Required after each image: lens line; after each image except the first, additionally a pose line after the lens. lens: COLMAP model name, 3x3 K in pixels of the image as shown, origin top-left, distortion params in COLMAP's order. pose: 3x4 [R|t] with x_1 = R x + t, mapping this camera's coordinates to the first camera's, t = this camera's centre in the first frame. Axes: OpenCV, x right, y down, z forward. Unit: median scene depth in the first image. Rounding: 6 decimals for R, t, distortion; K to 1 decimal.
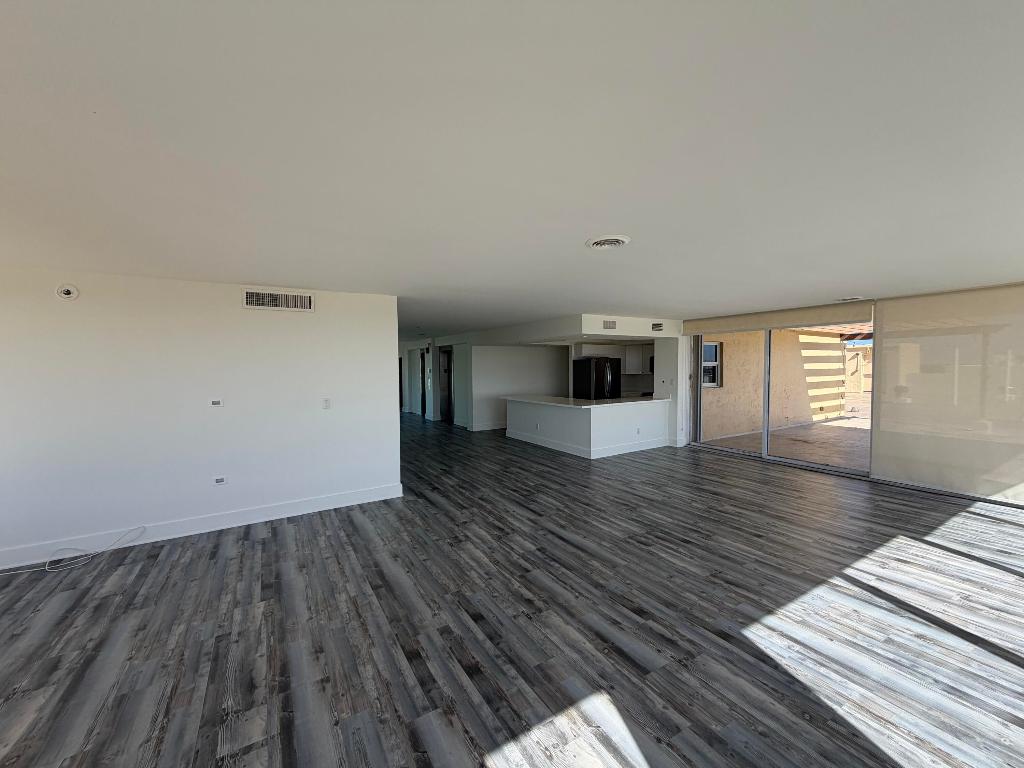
lens RADIAL K [[409.3, 0, 509.5], [0, 409.3, 383.1], [0, 0, 1]] dist [0.002983, -0.000071]
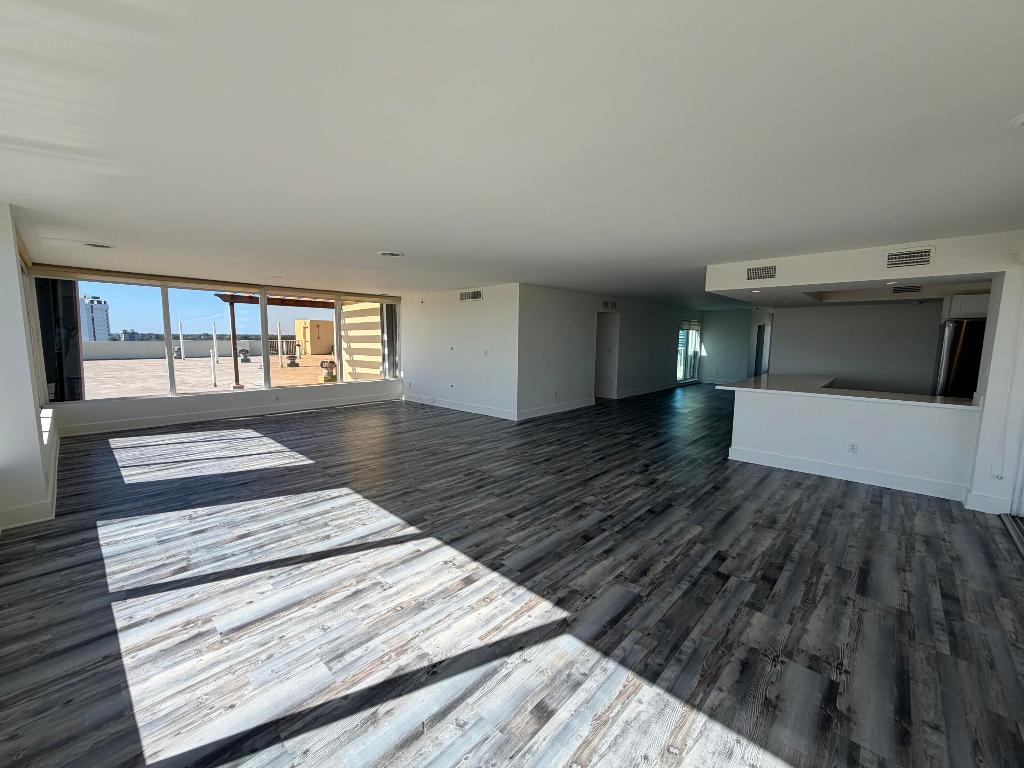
lens RADIAL K [[409.3, 0, 507.3], [0, 409.3, 385.0], [0, 0, 1]] dist [0.002983, -0.000071]
pose [[0.264780, 0.126571, -0.955966, 1.640122], [-0.048967, 0.991834, 0.117757, -0.033022], [0.963065, 0.015631, 0.268816, 0.835864]]
